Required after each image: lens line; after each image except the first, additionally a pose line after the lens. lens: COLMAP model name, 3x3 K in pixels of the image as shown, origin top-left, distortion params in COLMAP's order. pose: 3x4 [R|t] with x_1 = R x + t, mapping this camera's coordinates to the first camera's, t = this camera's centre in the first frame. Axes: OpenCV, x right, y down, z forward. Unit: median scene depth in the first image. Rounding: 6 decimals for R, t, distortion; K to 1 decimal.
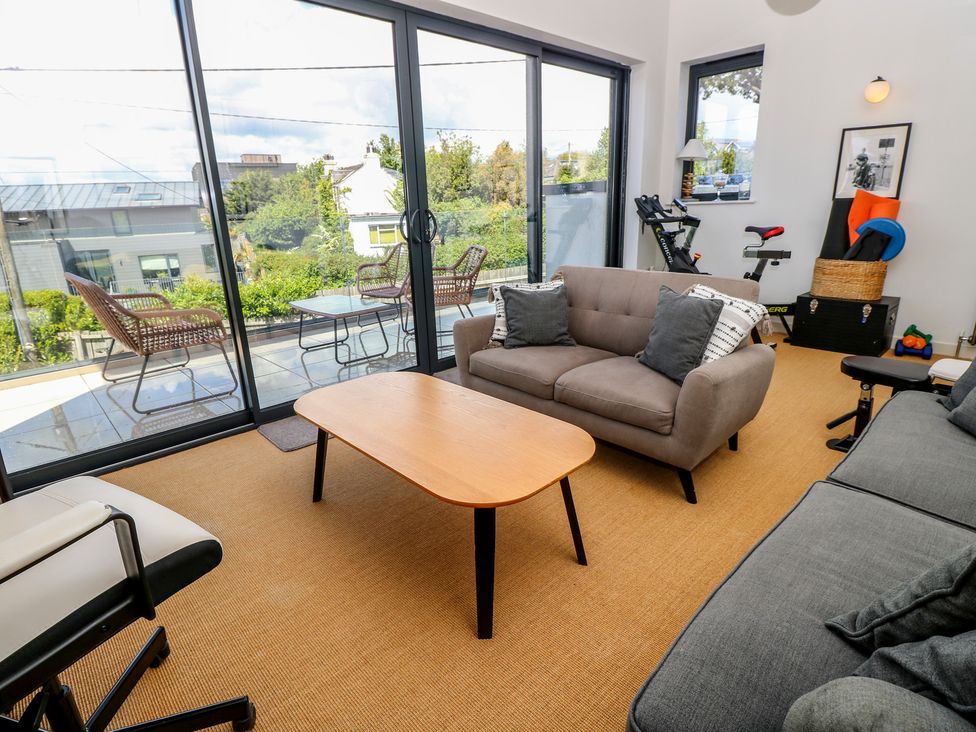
lens RADIAL K [[527.8, 0, 484.5], [0, 527.8, 365.1], [0, 0, 1]] dist [-0.015359, -0.005225]
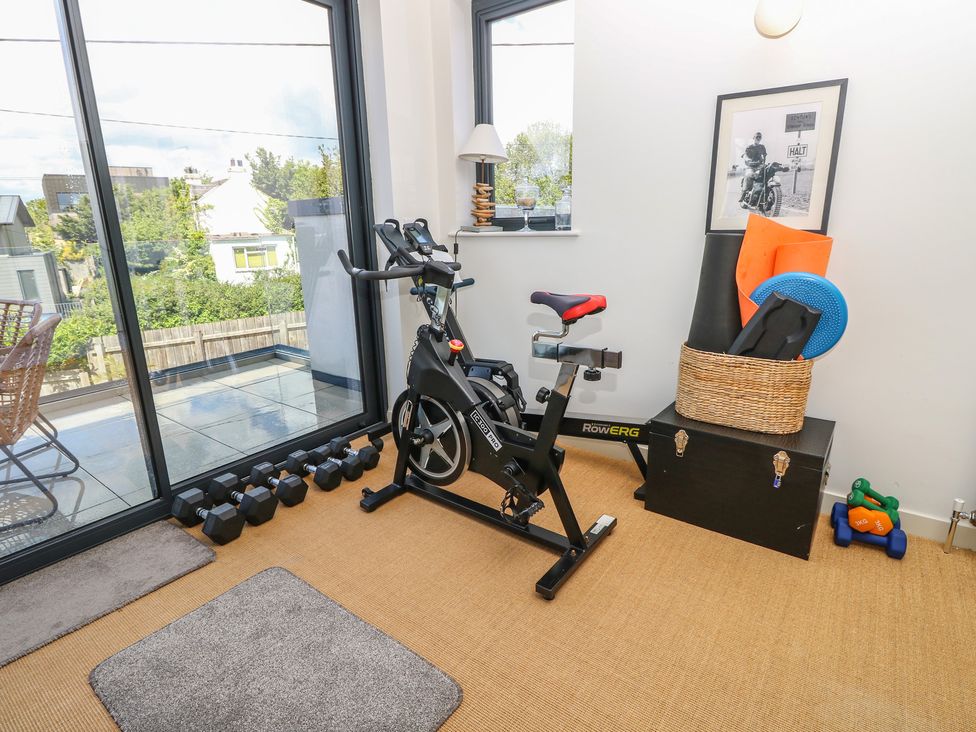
lens RADIAL K [[527.8, 0, 489.6], [0, 527.8, 364.6], [0, 0, 1]] dist [-0.015359, -0.005225]
pose [[0.985042, -0.033368, 0.169051, 0.372207], [0.039401, 0.998696, -0.032459, -0.182487], [-0.167747, 0.038634, 0.985073, 0.541917]]
